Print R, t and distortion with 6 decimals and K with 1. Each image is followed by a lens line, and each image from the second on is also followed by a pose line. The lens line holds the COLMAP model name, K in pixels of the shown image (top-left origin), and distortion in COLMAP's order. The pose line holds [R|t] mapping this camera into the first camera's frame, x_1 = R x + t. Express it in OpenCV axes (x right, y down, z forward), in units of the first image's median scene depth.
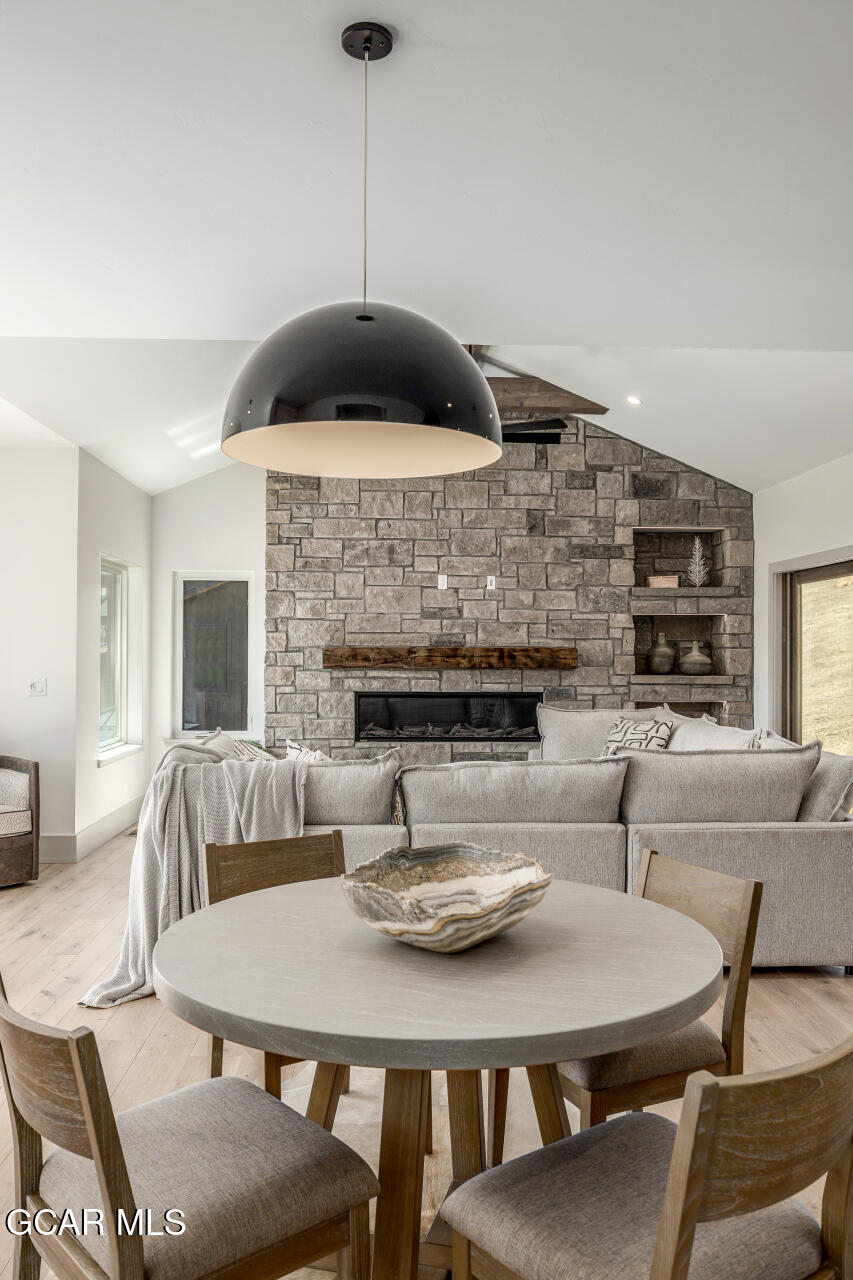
lens RADIAL K [[945.2, 0, 426.5], [0, 945.2, 640.0], [0, 0, 1]] dist [-0.001168, -0.000492]
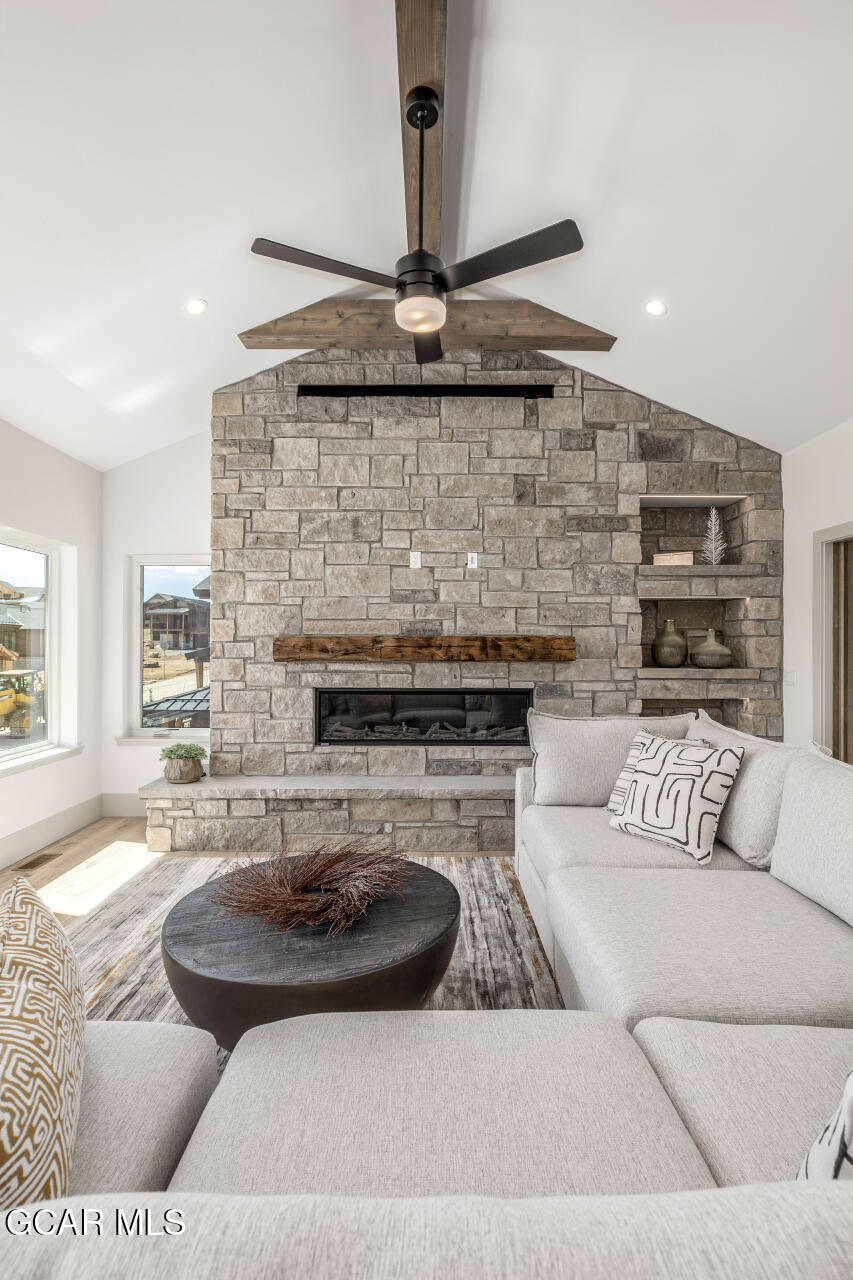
lens RADIAL K [[588.8, 0, 427.0], [0, 588.8, 642.3], [0, 0, 1]] dist [-0.011960, 0.000009]
pose [[0.998994, -0.002052, -0.044791, 0.051055], [0.002376, 0.999971, 0.007190, 0.009449], [0.044775, -0.007289, 0.998971, 0.465857]]
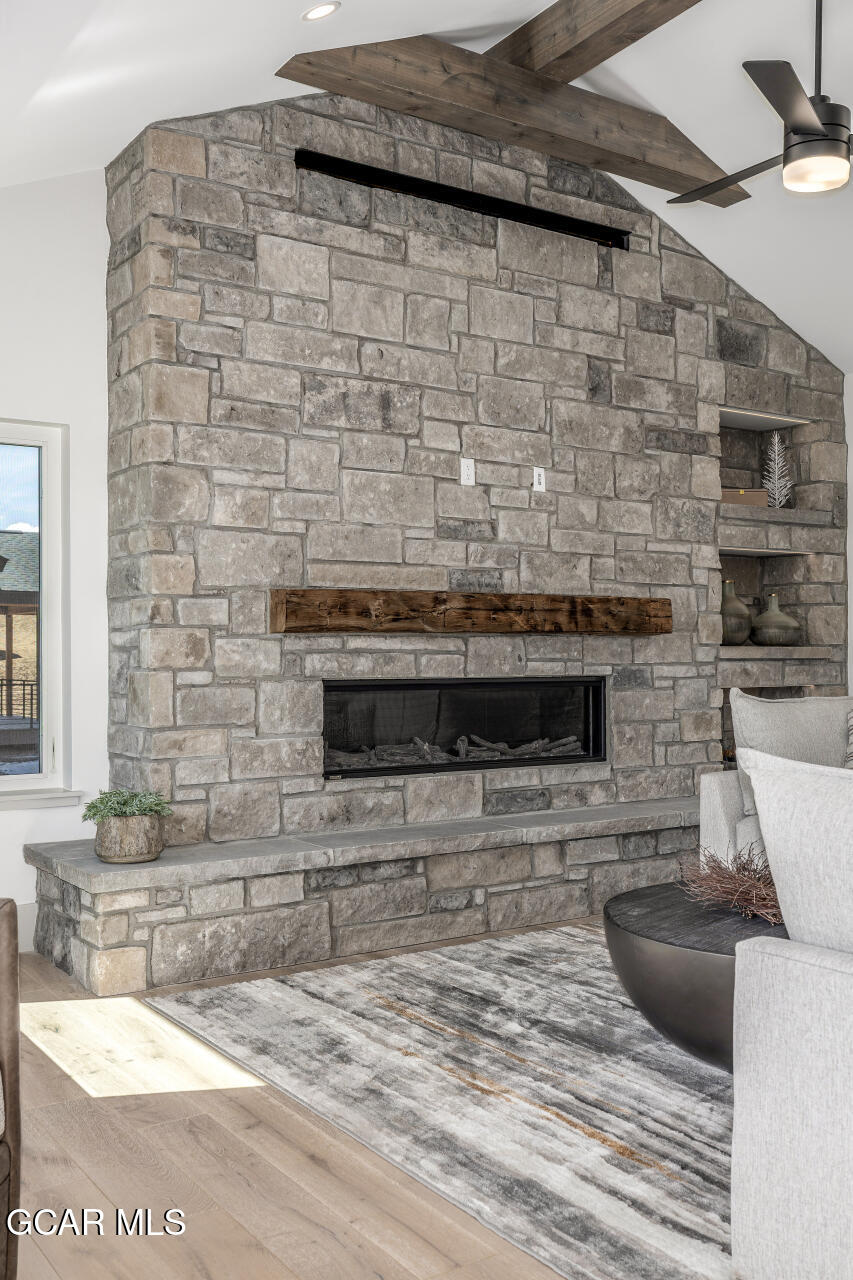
lens RADIAL K [[1204.6, 0, 426.5], [0, 1204.6, 640.0], [0, 0, 1]] dist [-0.000732, 0.002576]
pose [[0.857726, -0.000371, 0.514107, -0.352218], [0.000673, 1.000000, -0.000402, 0.033886], [-0.514107, 0.000690, 0.857726, 0.427417]]
